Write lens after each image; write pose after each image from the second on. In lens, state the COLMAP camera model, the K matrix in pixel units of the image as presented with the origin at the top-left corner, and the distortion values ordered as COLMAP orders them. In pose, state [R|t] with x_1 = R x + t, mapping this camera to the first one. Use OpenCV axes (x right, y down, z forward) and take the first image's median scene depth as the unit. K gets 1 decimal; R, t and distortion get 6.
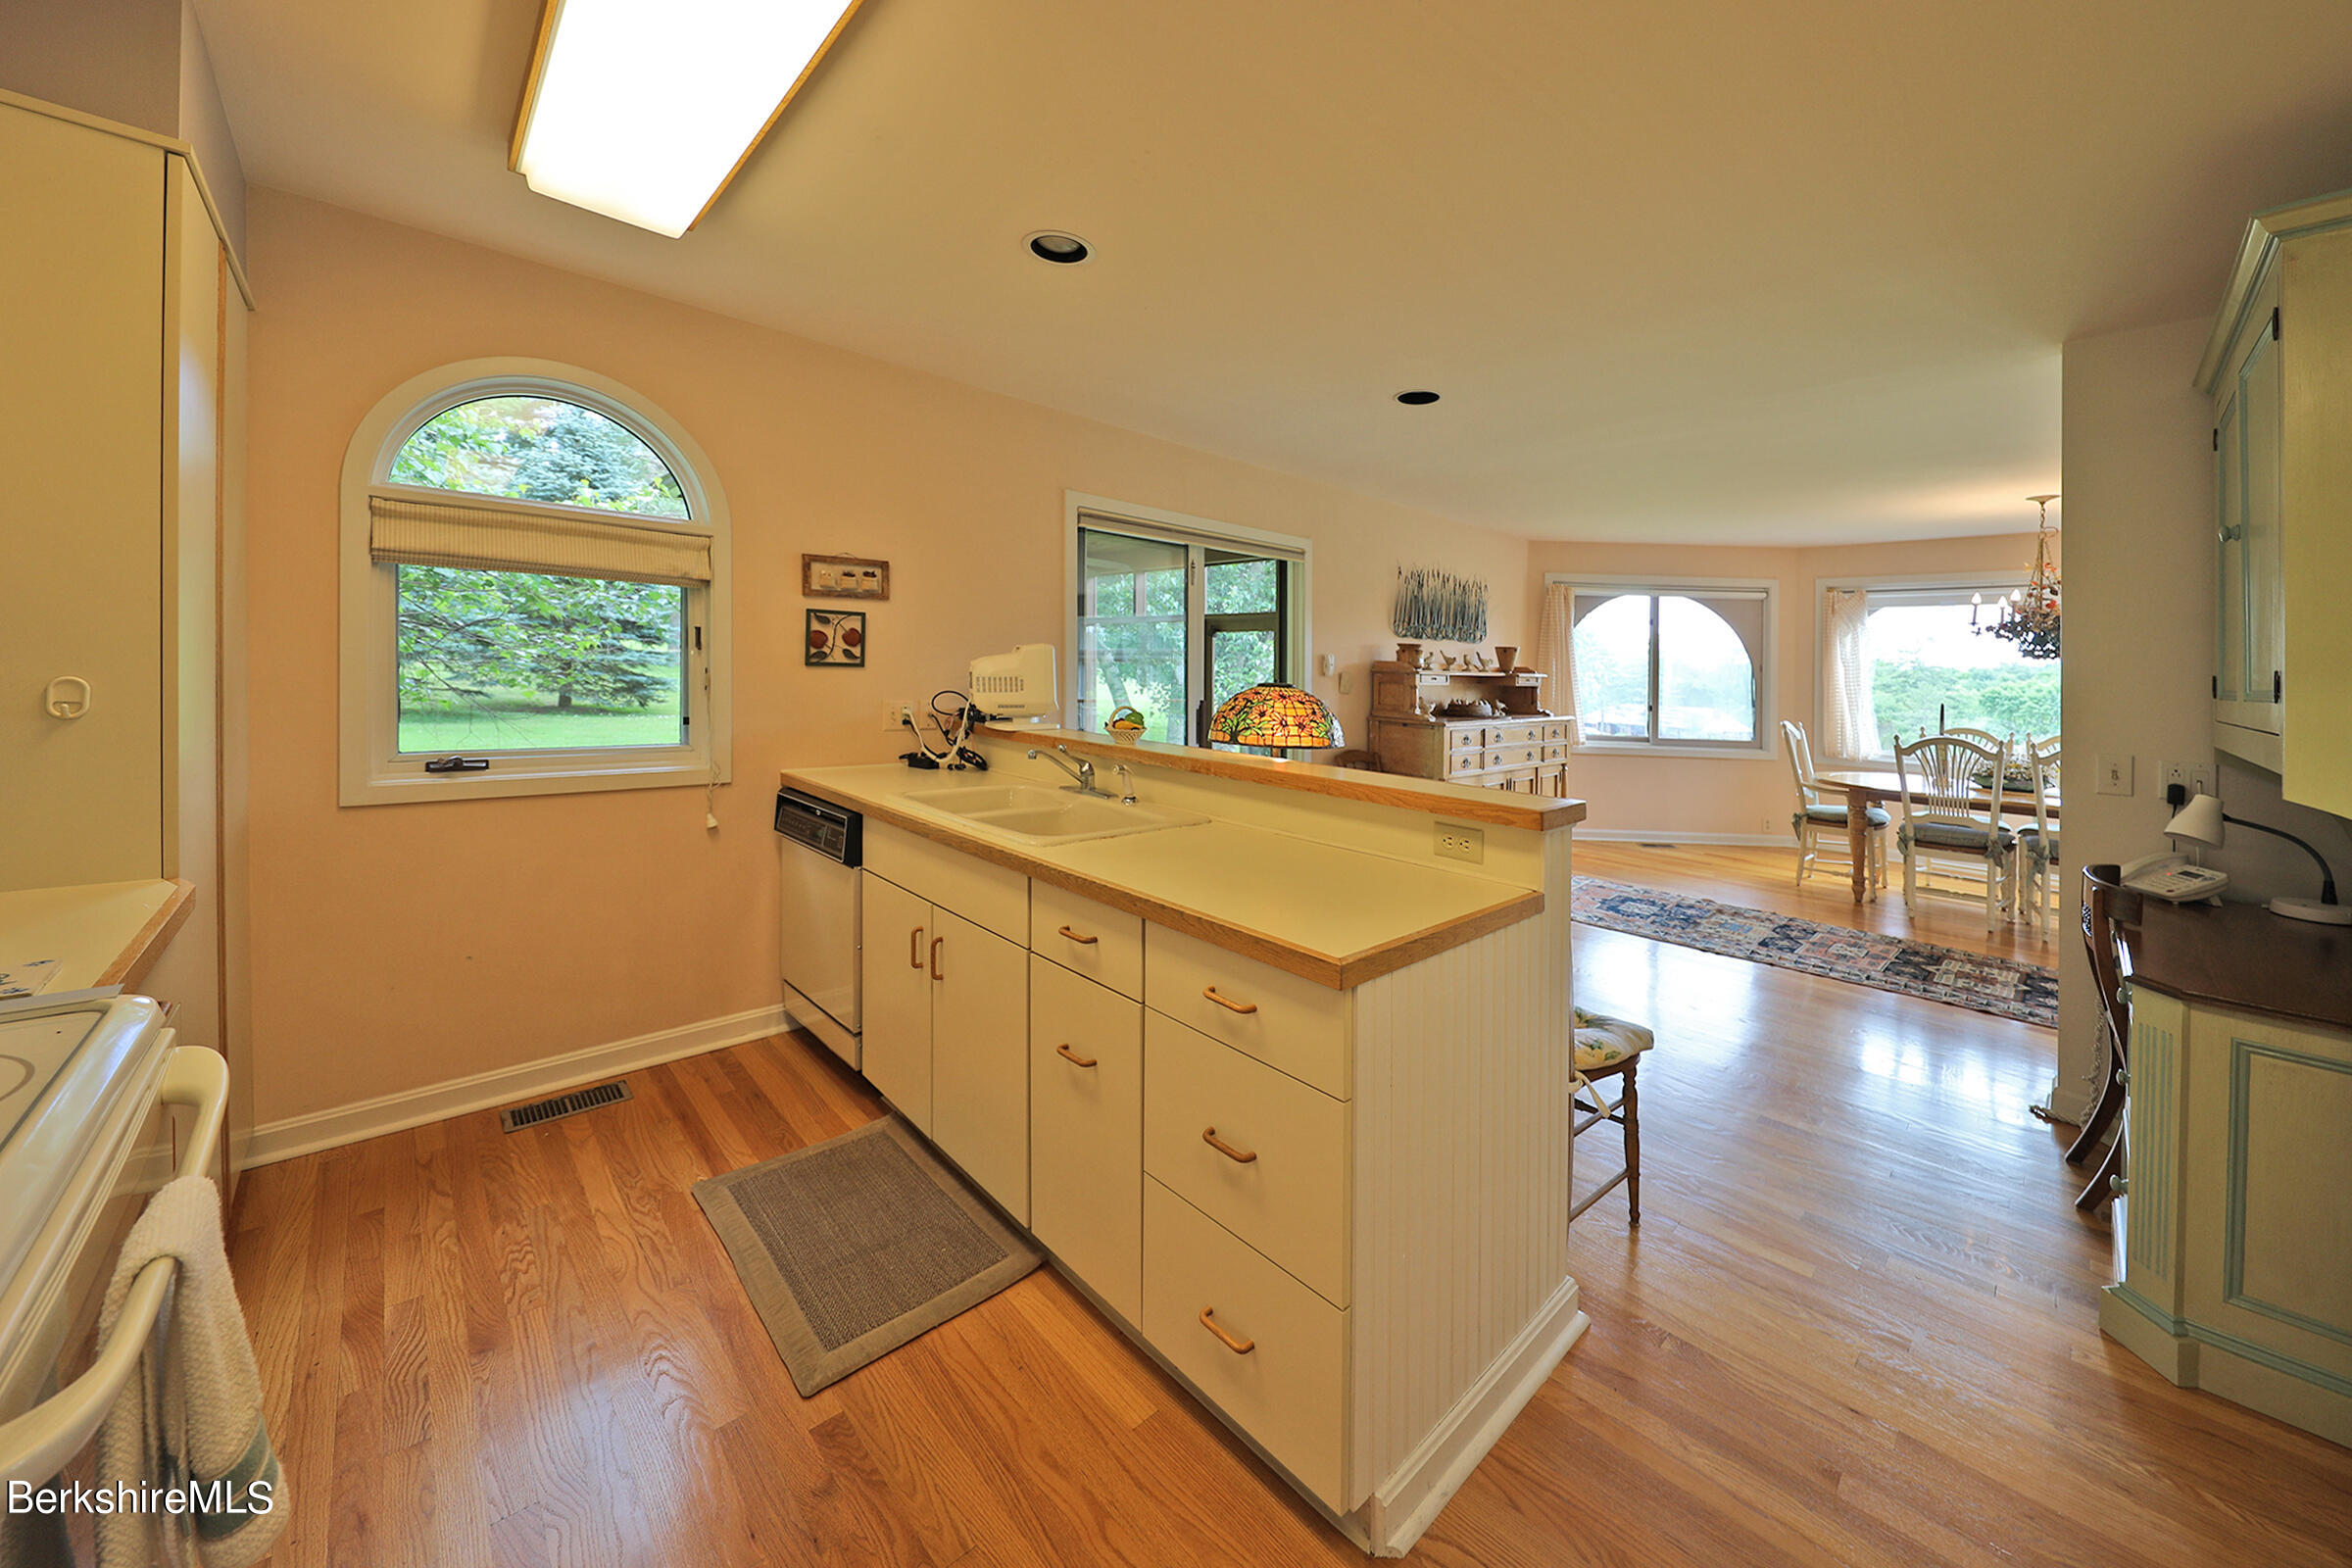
lens RADIAL K [[856.8, 0, 1274.6], [0, 856.8, 694.9], [0, 0, 1]] dist [-0.000150, -0.000357]
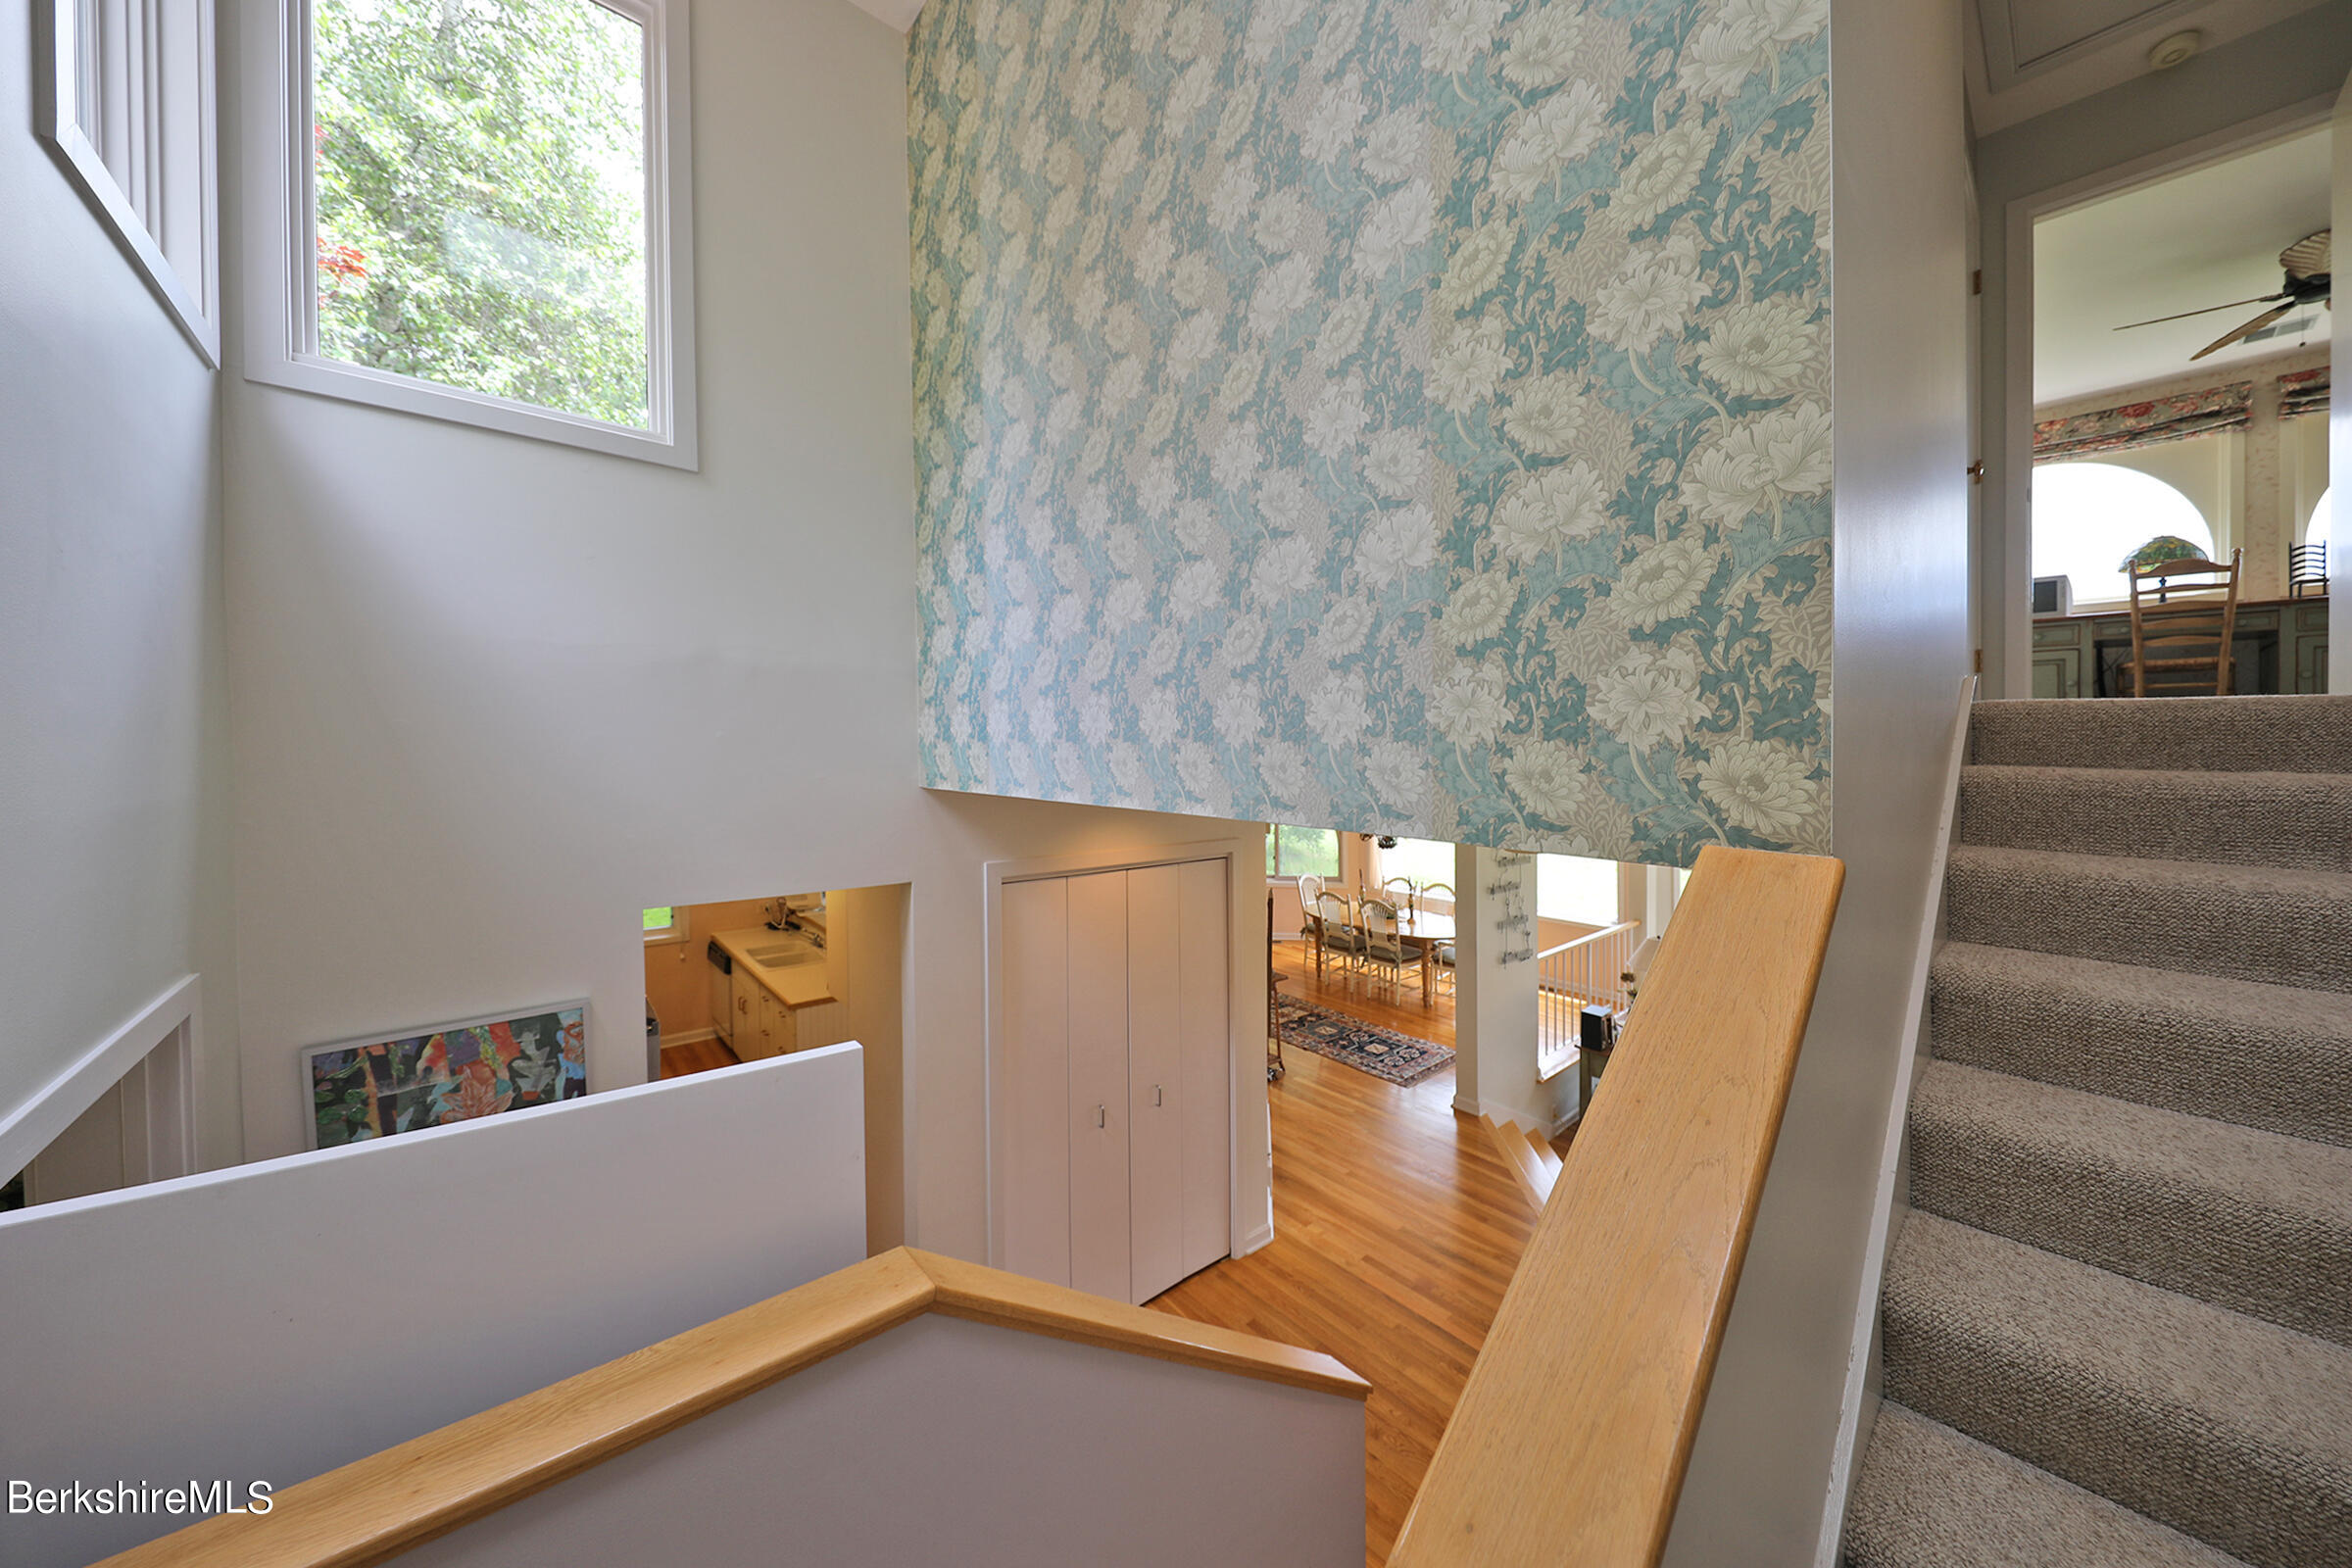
lens RADIAL K [[825.5, 0, 1216.3], [0, 825.5, 758.8], [0, 0, 1]] dist [-0.000610, -0.000138]
pose [[0.996432, -0.028066, -0.079601, 1.133362], [0.027293, 0.999569, -0.010781, -0.364512], [0.079870, 0.008569, 0.996768, -1.322759]]
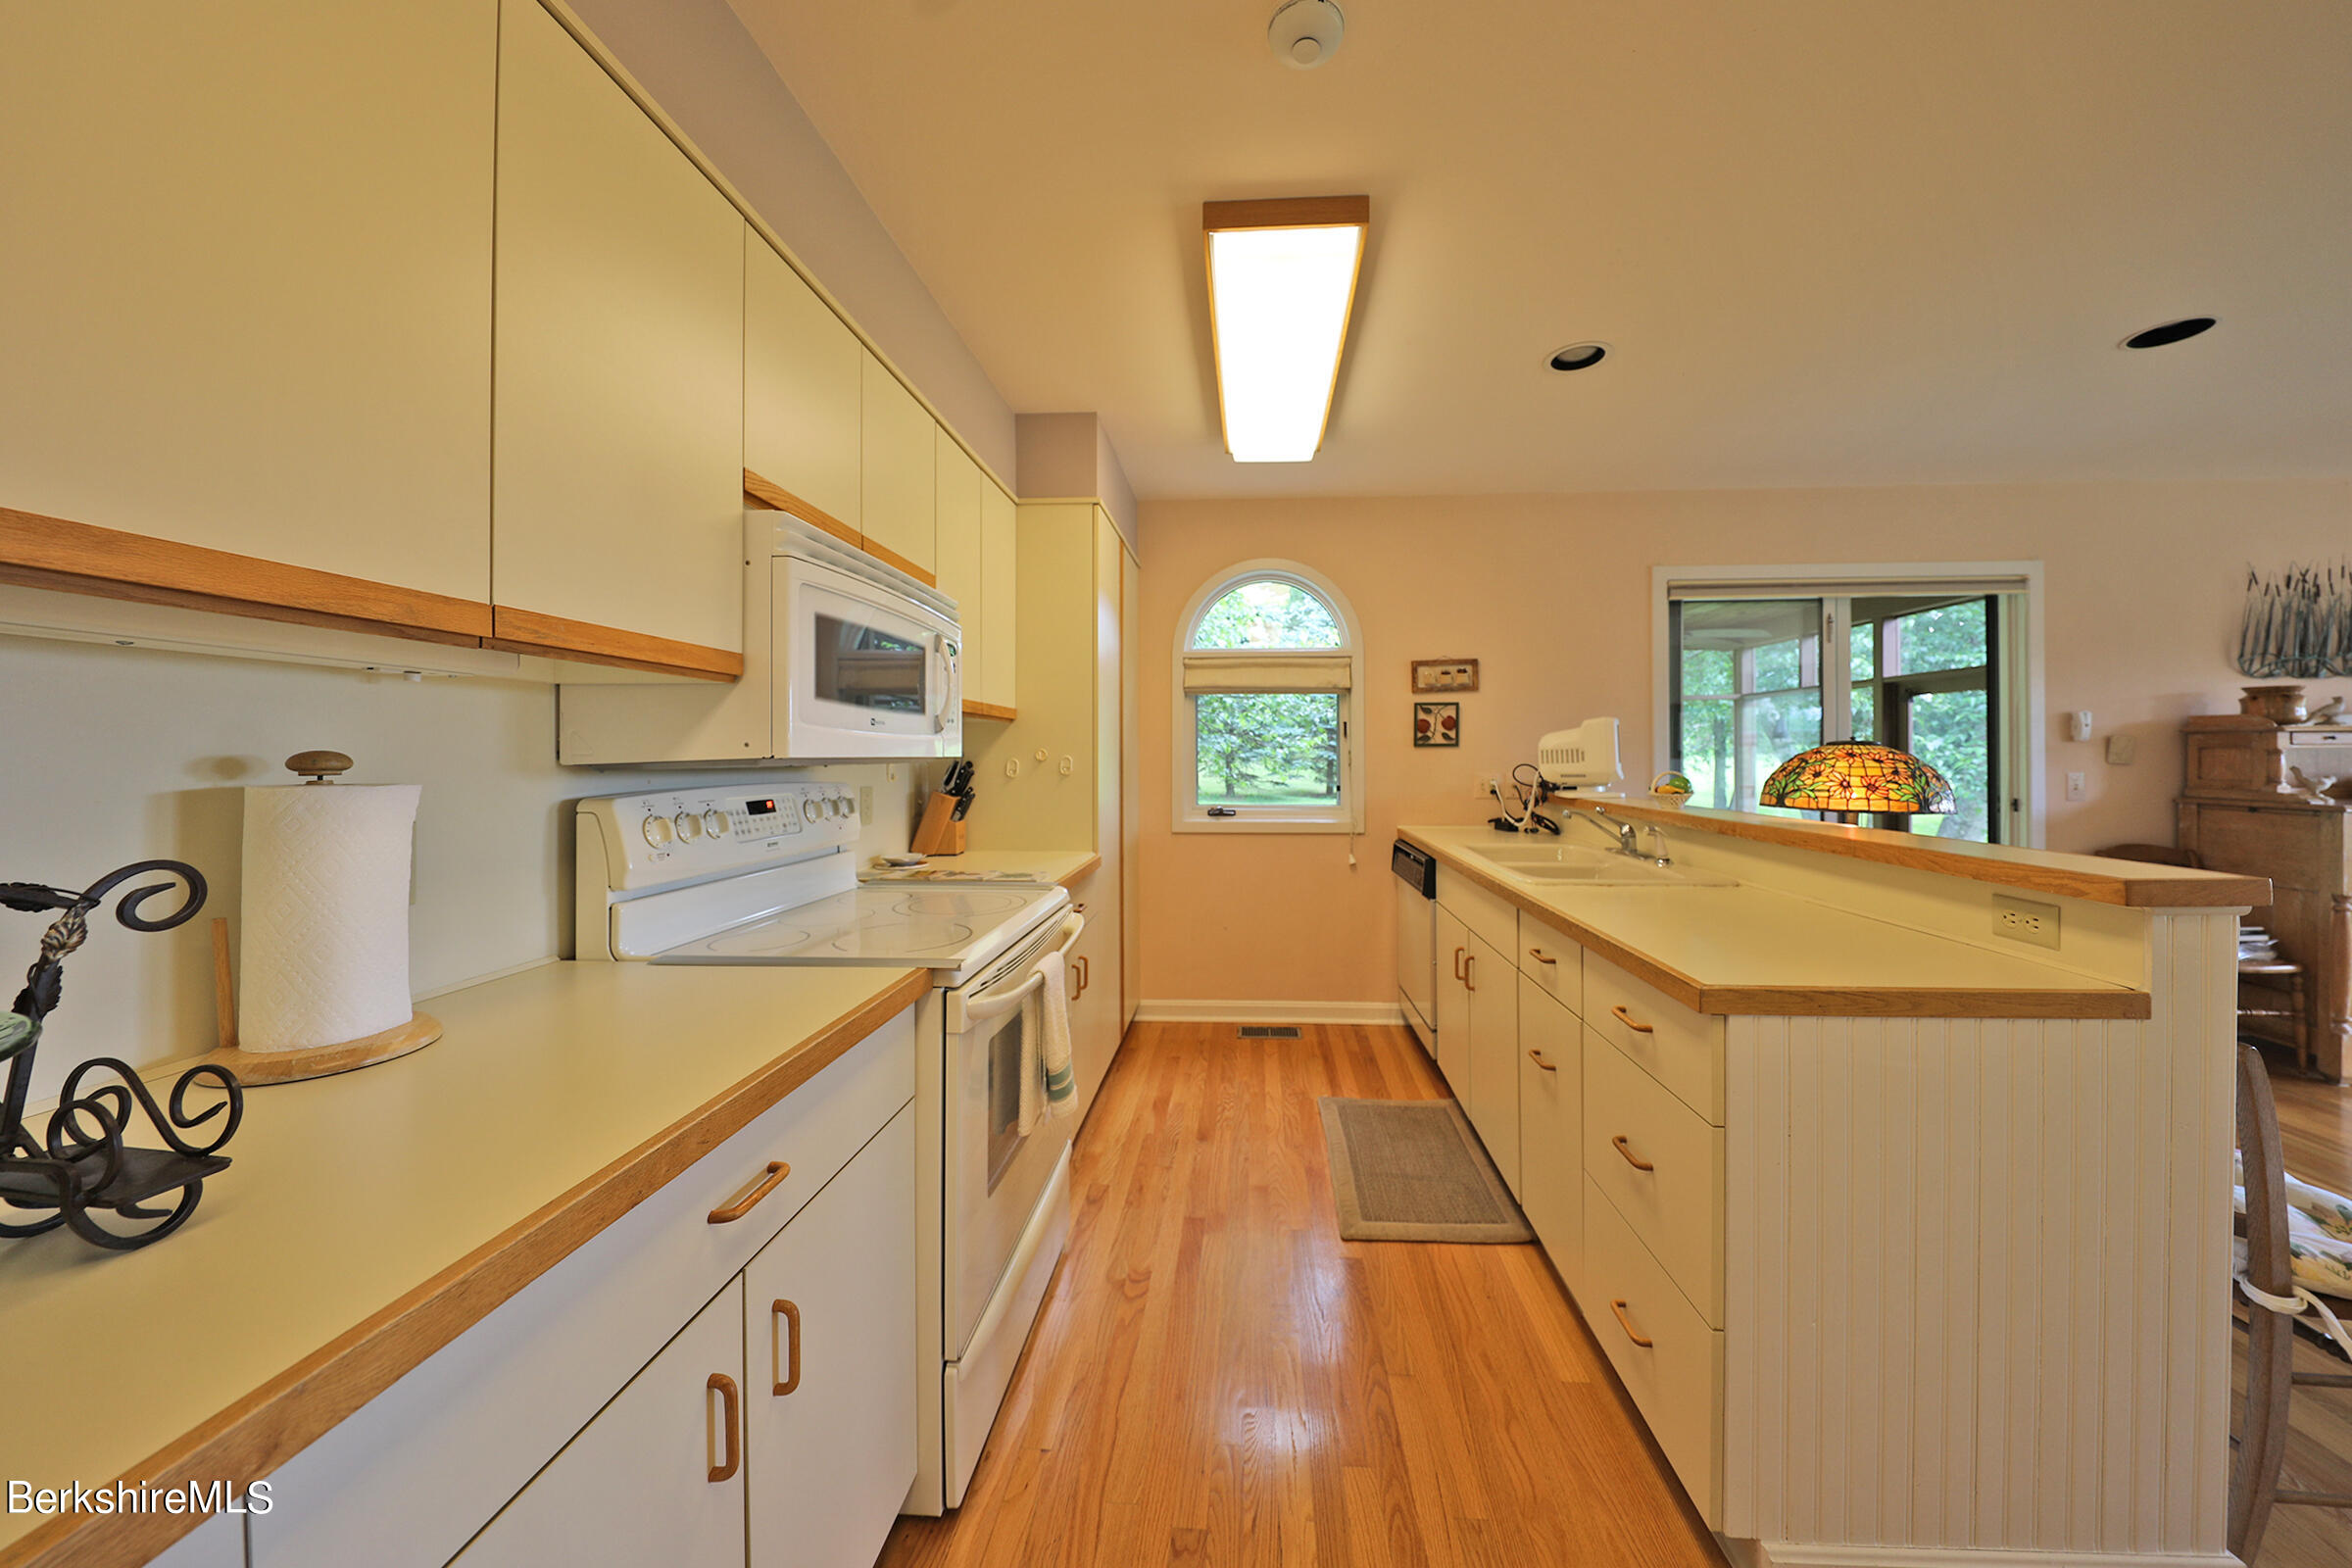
lens RADIAL K [[802.5, 0, 1181.5], [0, 802.5, 765.3], [0, 0, 1]] dist [0.000181, -0.003095]
pose [[0.630058, -0.023145, -0.776203, 0.188451], [0.000915, 0.999577, -0.029063, 0.031518], [0.776548, 0.017601, 0.629812, -0.044178]]
